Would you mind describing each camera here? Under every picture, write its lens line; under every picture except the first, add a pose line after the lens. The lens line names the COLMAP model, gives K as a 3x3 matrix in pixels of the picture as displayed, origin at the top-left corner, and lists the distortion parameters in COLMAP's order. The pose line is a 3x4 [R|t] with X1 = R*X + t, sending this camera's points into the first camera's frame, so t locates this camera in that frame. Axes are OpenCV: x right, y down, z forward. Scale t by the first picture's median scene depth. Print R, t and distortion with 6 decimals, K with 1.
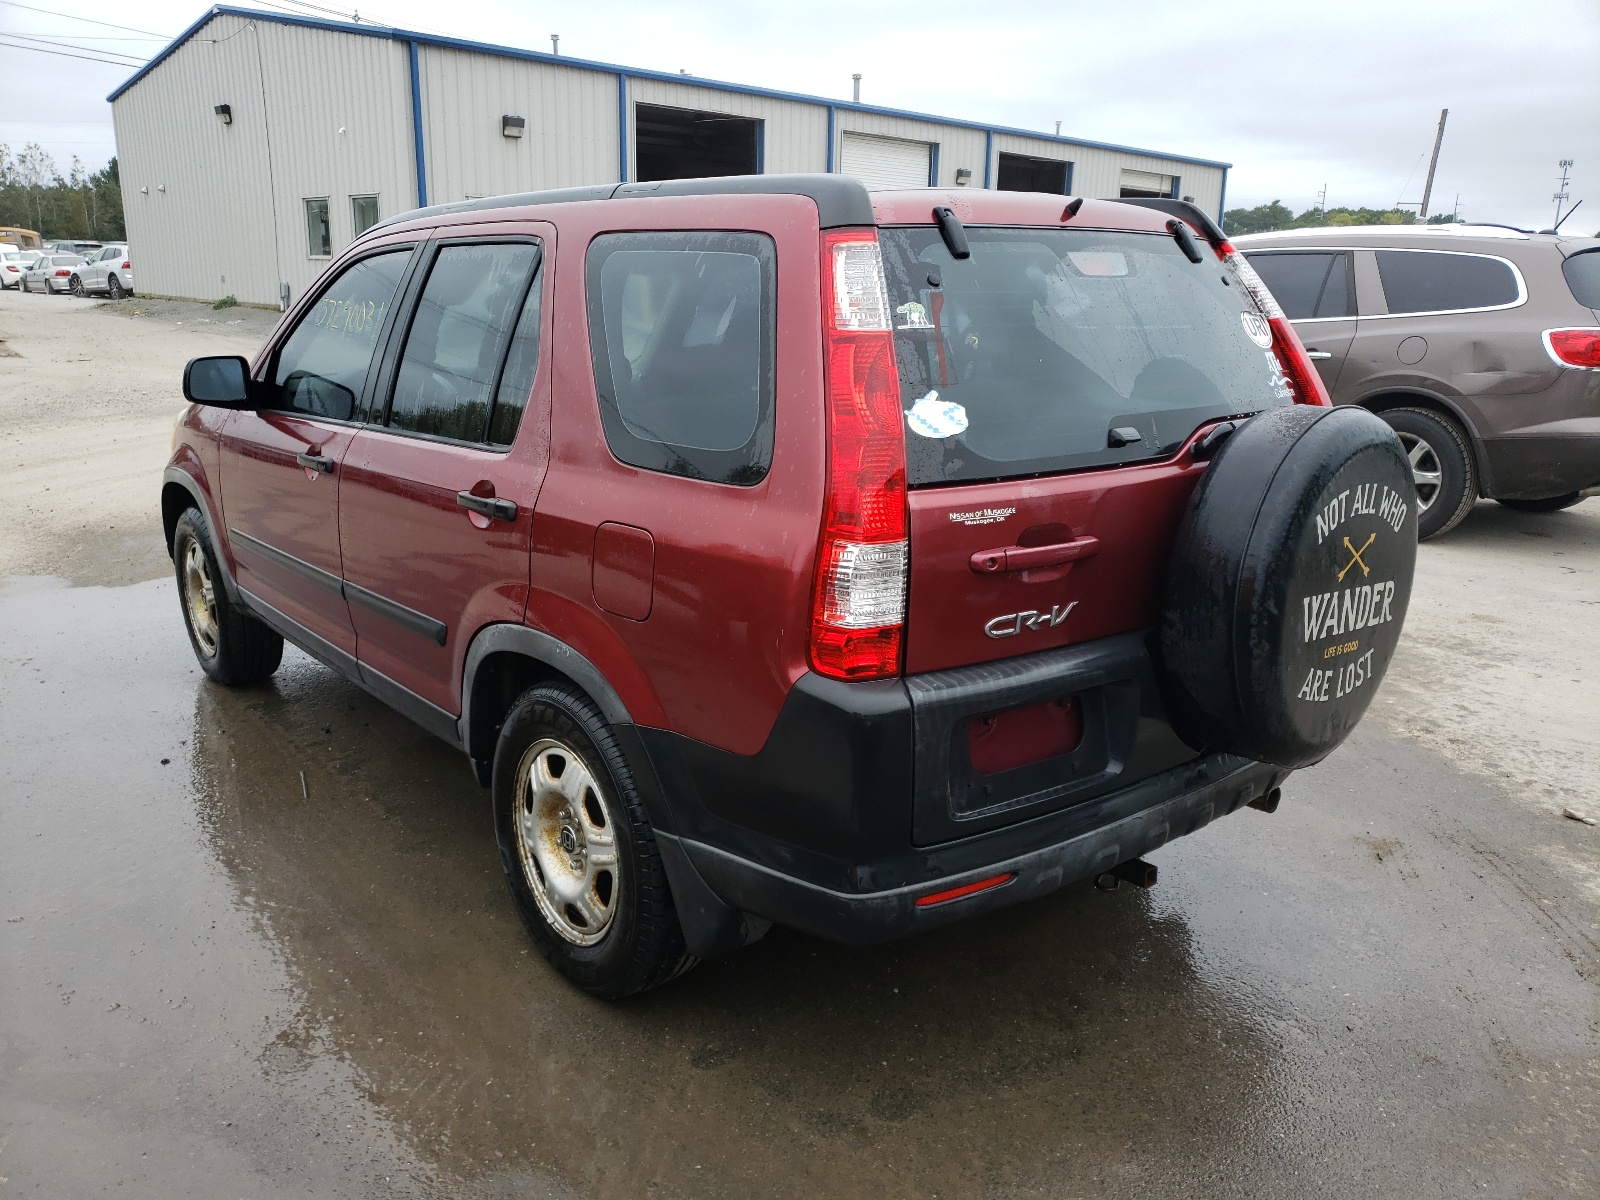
lens RADIAL K [[1202.6, 0, 802.8], [0, 1202.6, 596.3], [0, 0, 1]] dist [0.005380, 0.005446]
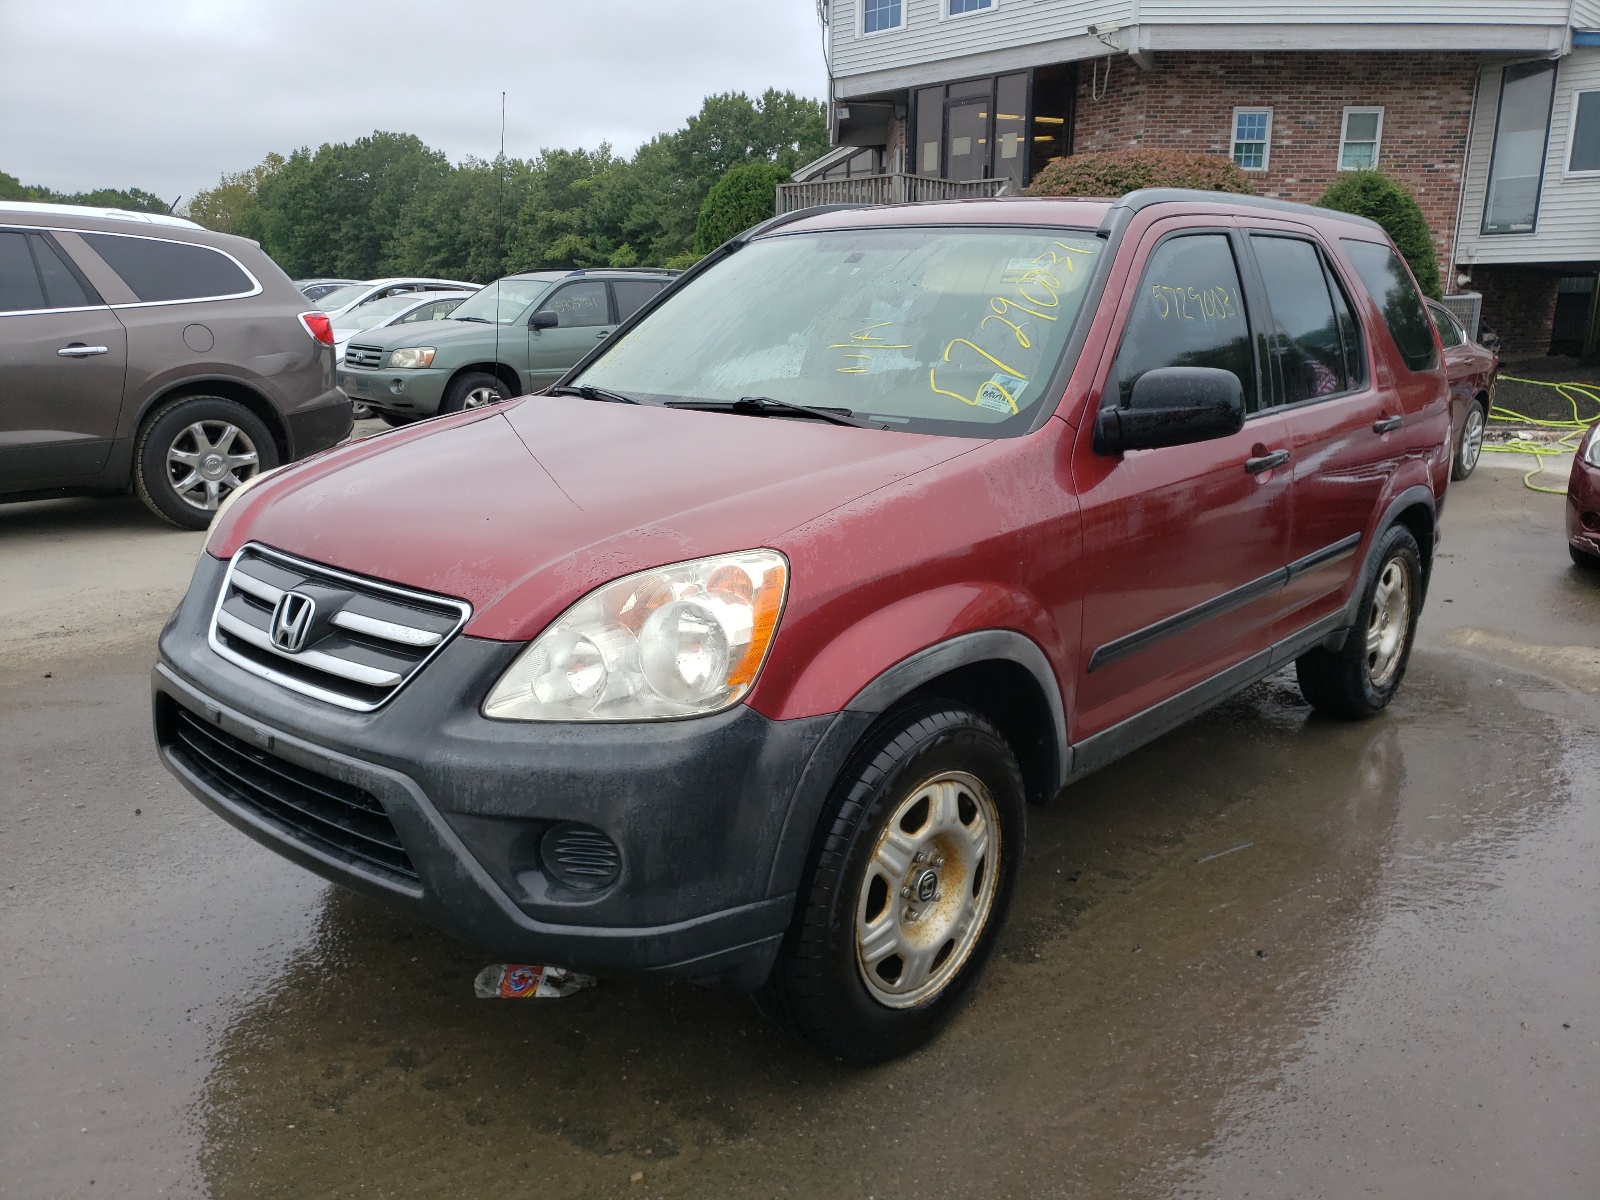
lens RADIAL K [[1202.6, 0, 802.4], [0, 1202.6, 606.1], [0, 0, 1]] dist [0.005380, 0.005446]
pose [[-0.173728, -0.235510, 0.956218, -0.589552], [0.242198, 0.930942, 0.273288, -0.149234], [-0.954546, 0.279072, -0.104691, 0.689818]]
